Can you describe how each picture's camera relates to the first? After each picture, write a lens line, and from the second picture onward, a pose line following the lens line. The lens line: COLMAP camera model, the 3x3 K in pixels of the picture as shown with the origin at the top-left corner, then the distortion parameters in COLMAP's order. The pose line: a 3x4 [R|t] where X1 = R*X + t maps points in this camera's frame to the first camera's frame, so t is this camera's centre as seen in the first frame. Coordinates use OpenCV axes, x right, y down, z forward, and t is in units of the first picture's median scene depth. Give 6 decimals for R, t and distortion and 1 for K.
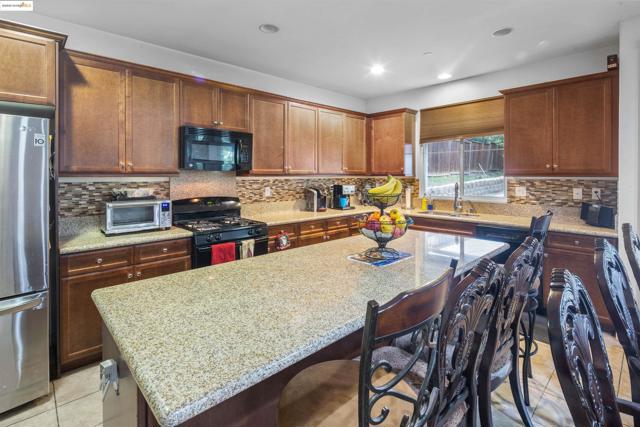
lens RADIAL K [[311.5, 0, 318.4], [0, 311.5, 174.9], [0, 0, 1]] dist [0.004748, -0.001843]
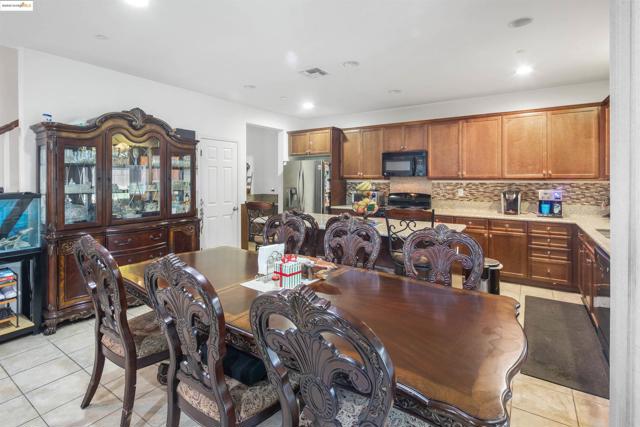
lens RADIAL K [[311.5, 0, 321.5], [0, 311.5, 179.8], [0, 0, 1]] dist [0.004748, -0.001843]
pose [[0.228696, 0.000884, -0.973497, 1.076784], [-0.000833, 0.999999, 0.000713, 0.002968], [0.973497, 0.000648, 0.228697, 0.187640]]
